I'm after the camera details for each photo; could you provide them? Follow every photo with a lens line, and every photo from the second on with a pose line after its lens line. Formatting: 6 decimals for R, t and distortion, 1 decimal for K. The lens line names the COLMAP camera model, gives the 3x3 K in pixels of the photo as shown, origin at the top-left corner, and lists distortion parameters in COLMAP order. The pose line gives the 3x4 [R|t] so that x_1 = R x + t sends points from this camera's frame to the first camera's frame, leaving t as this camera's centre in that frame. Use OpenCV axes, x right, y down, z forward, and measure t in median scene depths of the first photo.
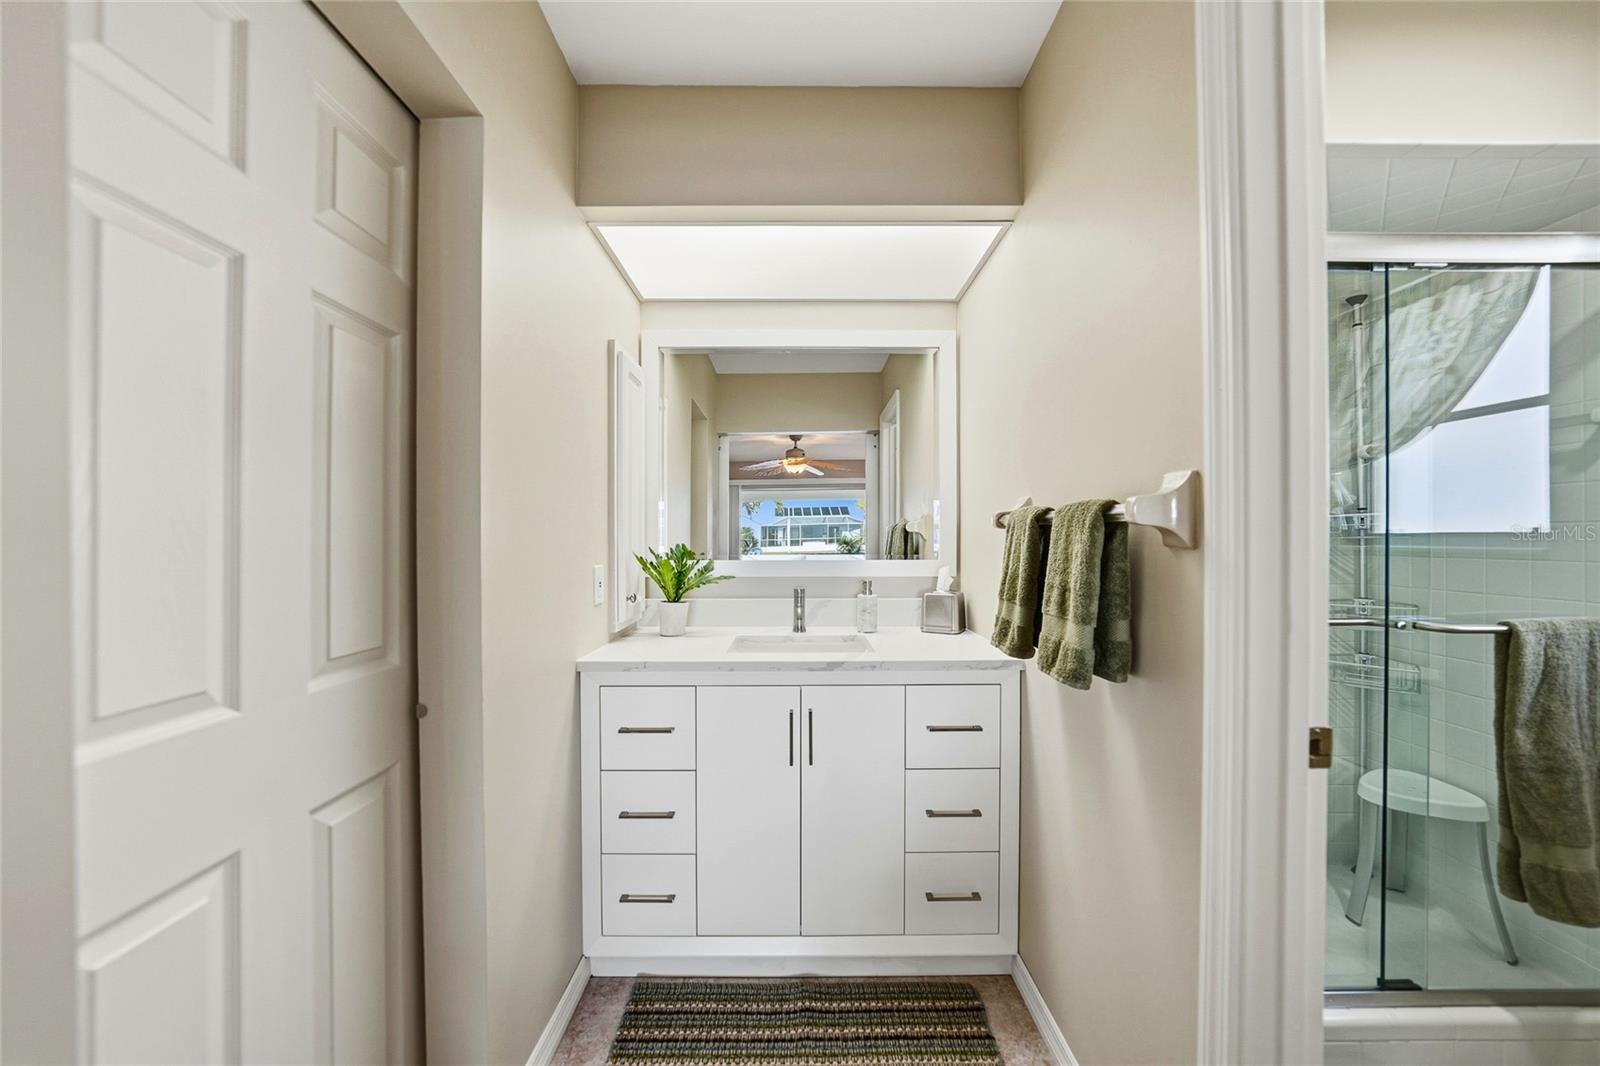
lens RADIAL K [[564.7, 0, 788.1], [0, 564.7, 535.5], [0, 0, 1]] dist [-0.020686, 0.004093]
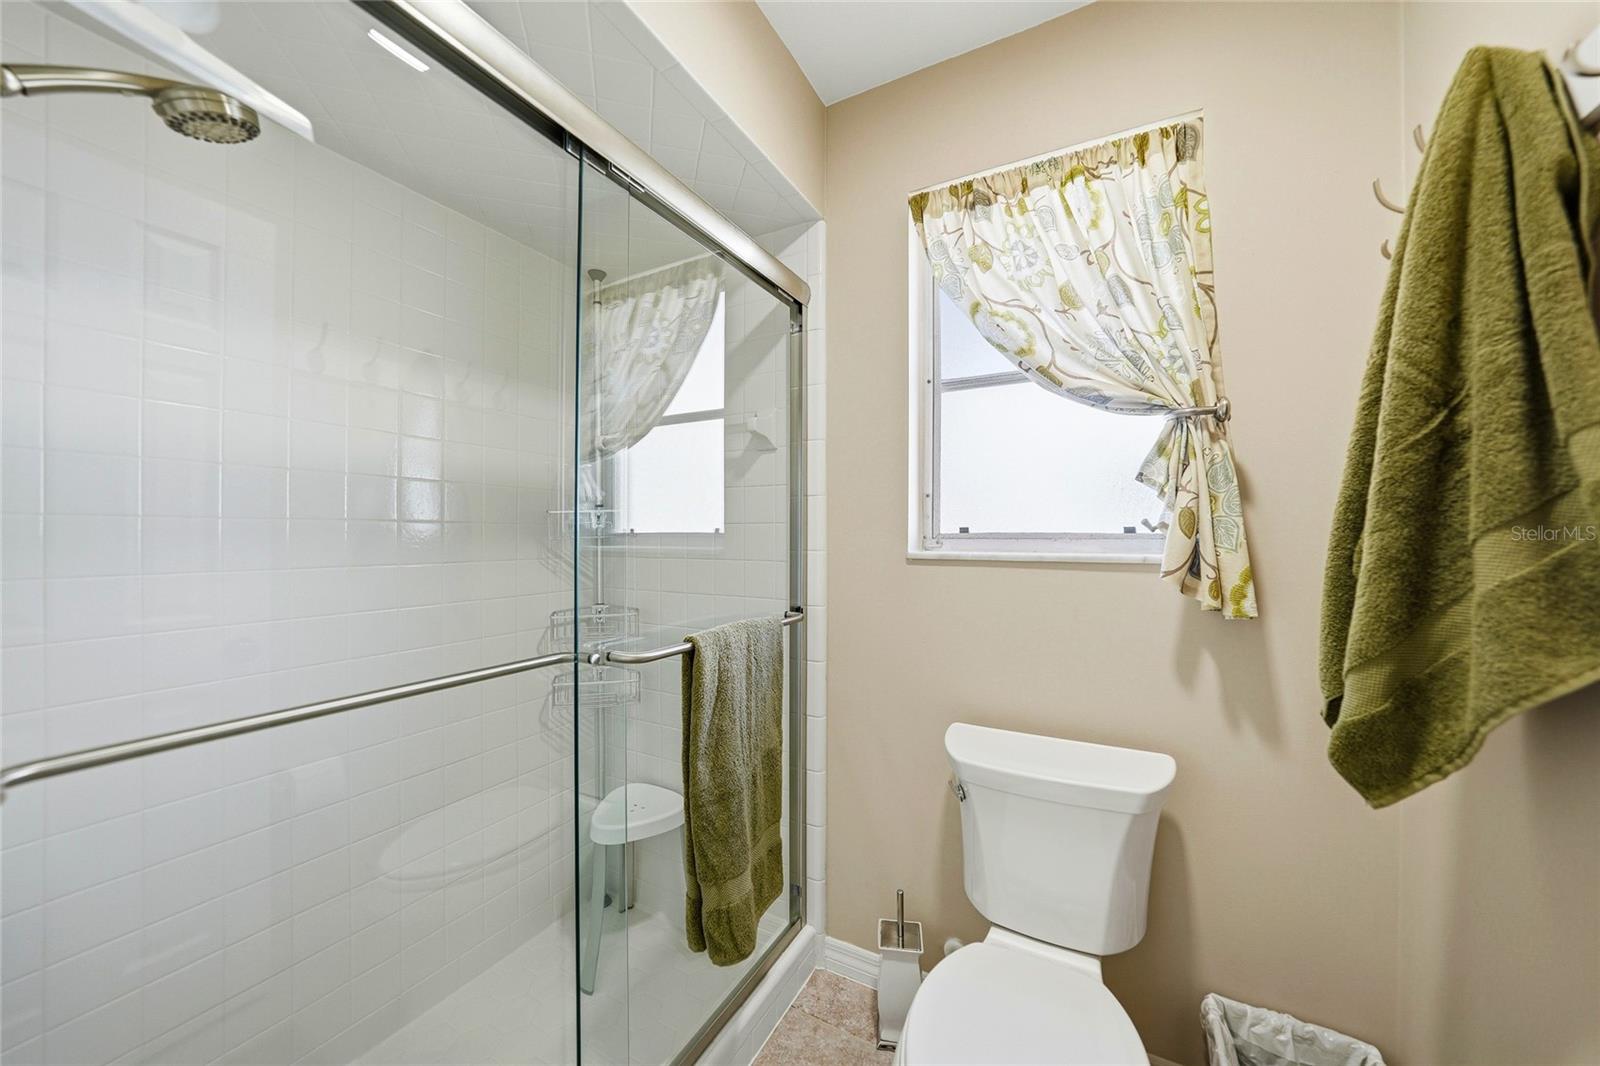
lens RADIAL K [[564.7, 0, 800.3], [0, 564.7, 536.7], [0, 0, 1]] dist [-0.020686, 0.004093]
pose [[0.475415, 0.004671, 0.879749, 0.593999], [-0.003237, 0.999988, -0.003561, 0.006203], [-0.879756, -0.001155, 0.475425, 0.422516]]
